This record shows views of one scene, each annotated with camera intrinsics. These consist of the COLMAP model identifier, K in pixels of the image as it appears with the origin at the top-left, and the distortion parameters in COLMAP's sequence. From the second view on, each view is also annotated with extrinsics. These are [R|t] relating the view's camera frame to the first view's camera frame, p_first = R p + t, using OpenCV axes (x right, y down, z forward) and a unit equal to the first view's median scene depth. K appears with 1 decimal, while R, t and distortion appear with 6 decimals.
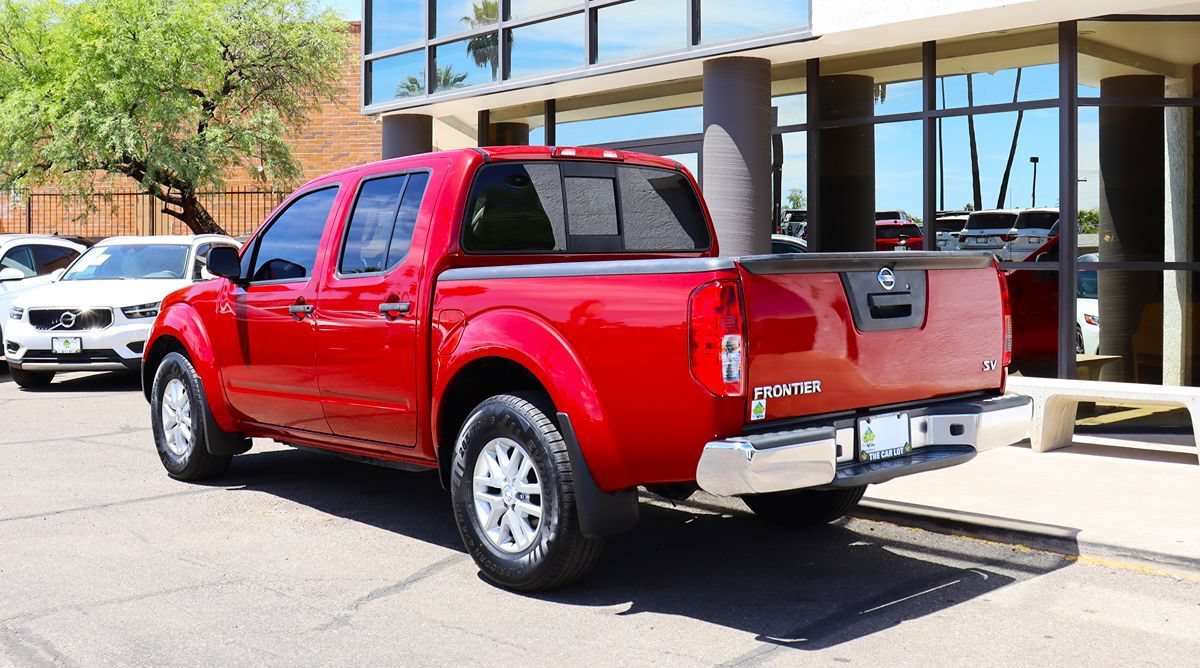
lens RADIAL K [[1323.8, 0, 595.8], [0, 1323.8, 327.7], [0, 0, 1]] dist [-0.118919, 0.000000]
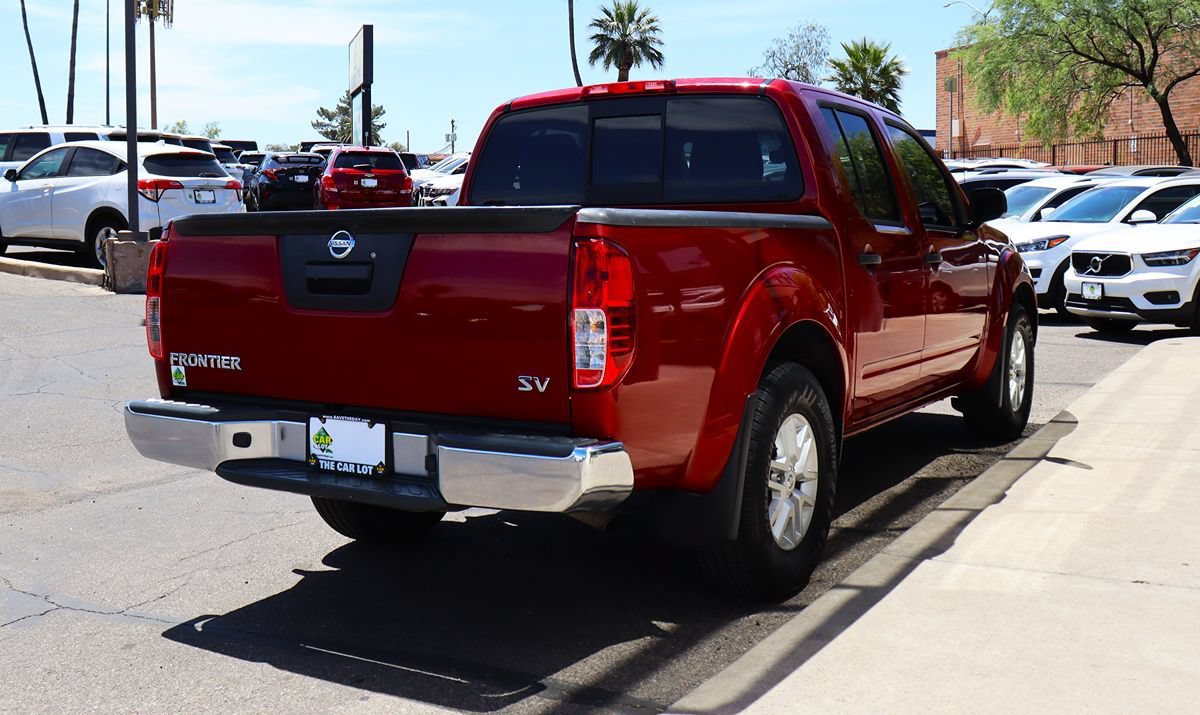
lens RADIAL K [[1287.2, 0, 542.1], [0, 1287.2, 288.2], [0, 0, 1]] dist [-0.122436, 0.000000]
pose [[0.274976, 0.061686, -0.959470, 0.986337], [-0.039896, 0.997812, 0.052717, -0.056084], [0.960623, 0.023783, 0.276836, 0.902547]]
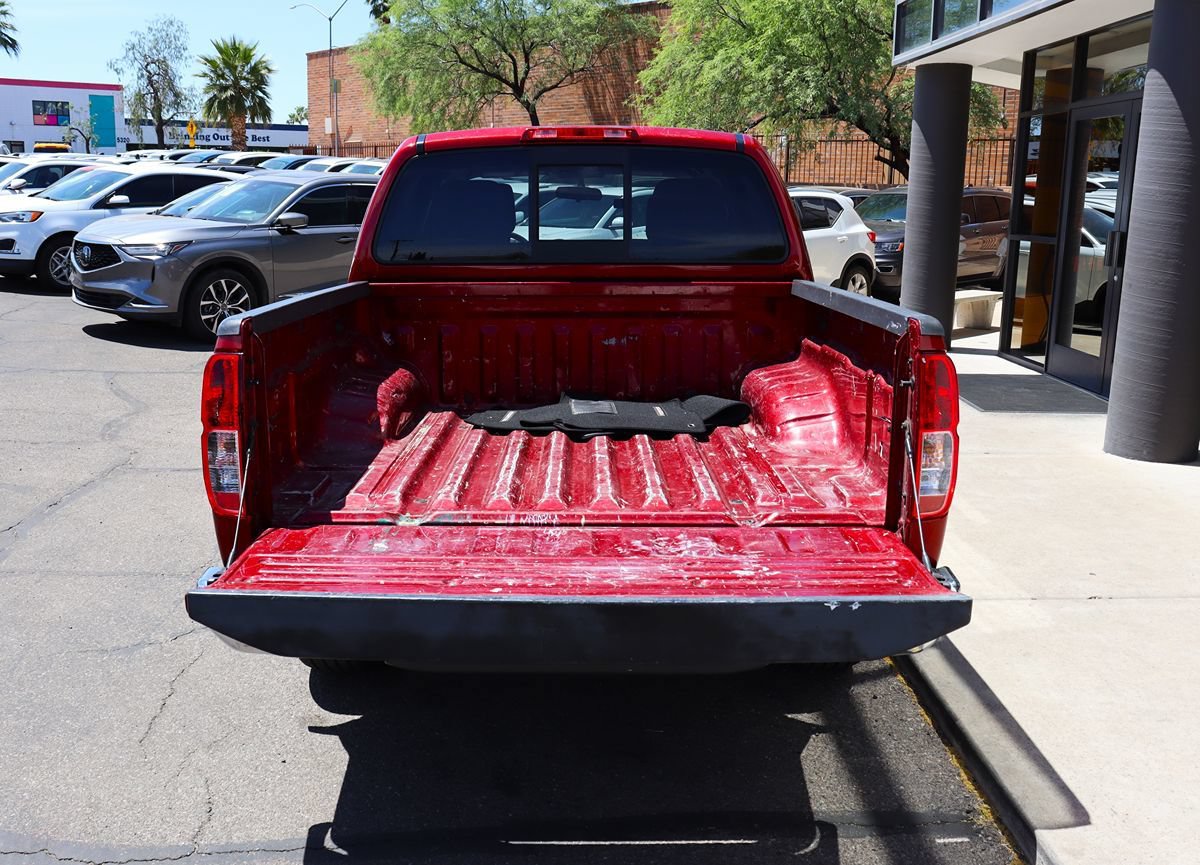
lens RADIAL K [[1155.0, 0, 538.5], [0, 1155.0, 472.2], [0, 0, 1]] dist [-0.105133, 0.000000]
pose [[0.733502, 0.169805, -0.658135, 0.568428], [-0.041370, 0.977649, 0.206135, -0.095086], [0.678428, -0.123973, 0.724132, 0.591490]]
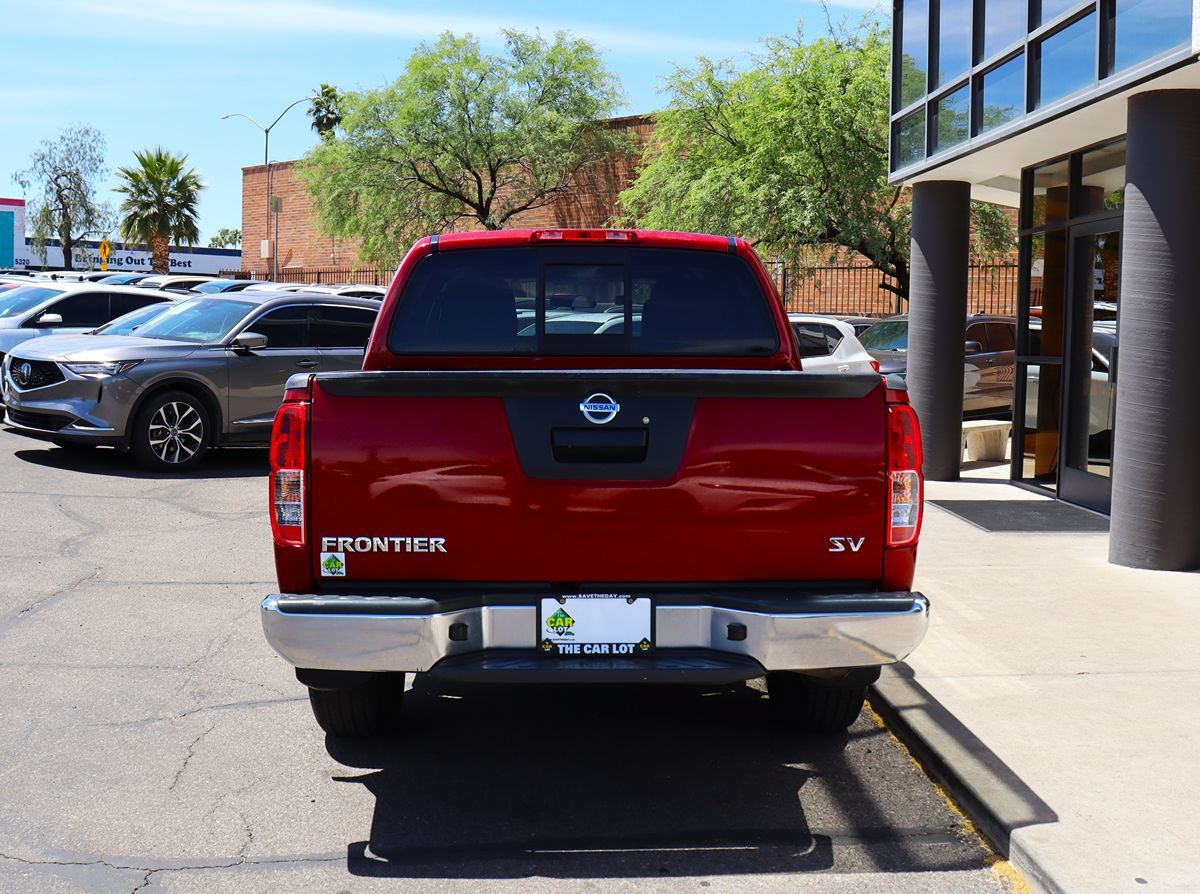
lens RADIAL K [[1377.8, 0, 547.7], [0, 1377.8, 432.0], [0, 0, 1]] dist [-0.128116, 0.000000]
pose [[0.757797, 0.062985, -0.649443, 0.690358], [-0.048792, 0.998013, 0.039858, -0.052983], [0.650663, 0.001484, 0.759365, 0.406785]]
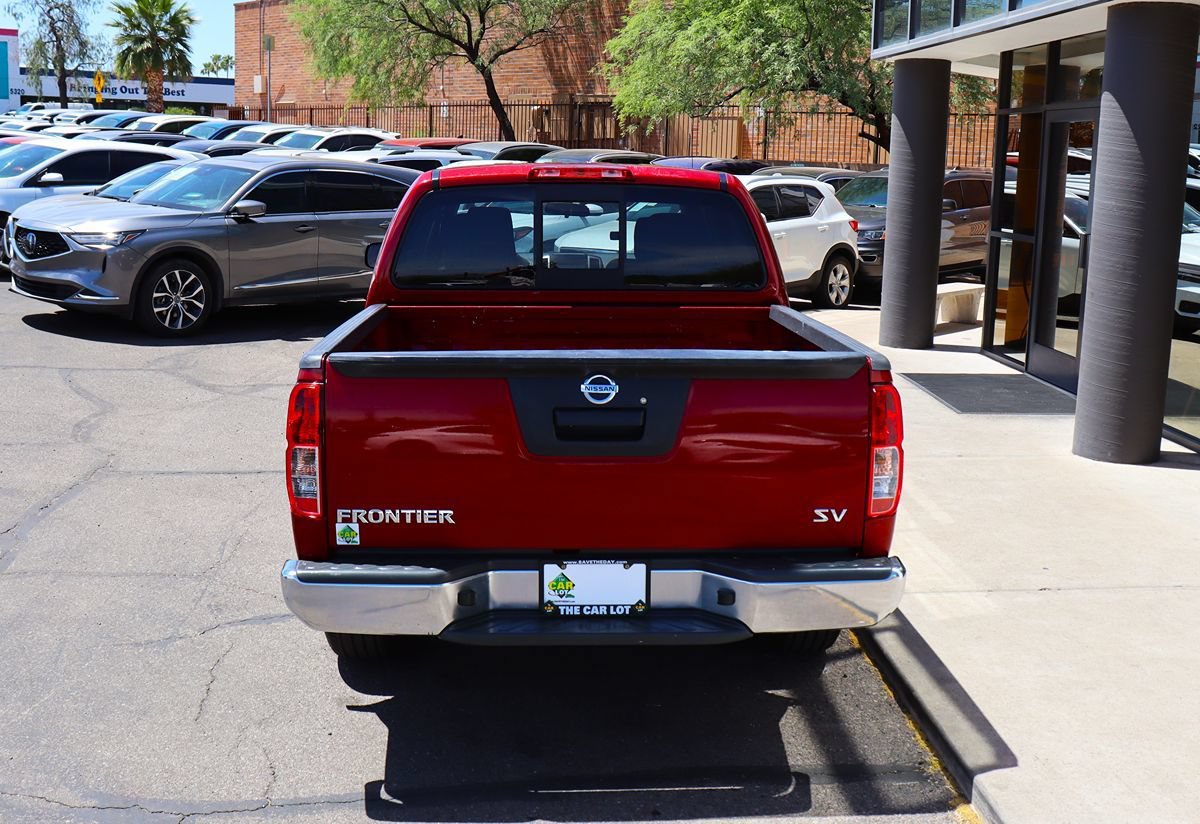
lens RADIAL K [[1330.8, 0, 563.7], [0, 1330.8, 389.3], [0, 0, 1]] dist [-0.126389, 0.000000]
pose [[0.772121, 0.130893, -0.621850, 0.682808], [-0.052570, 0.988359, 0.142767, -0.145732], [0.633298, -0.077543, 0.770014, 0.393703]]
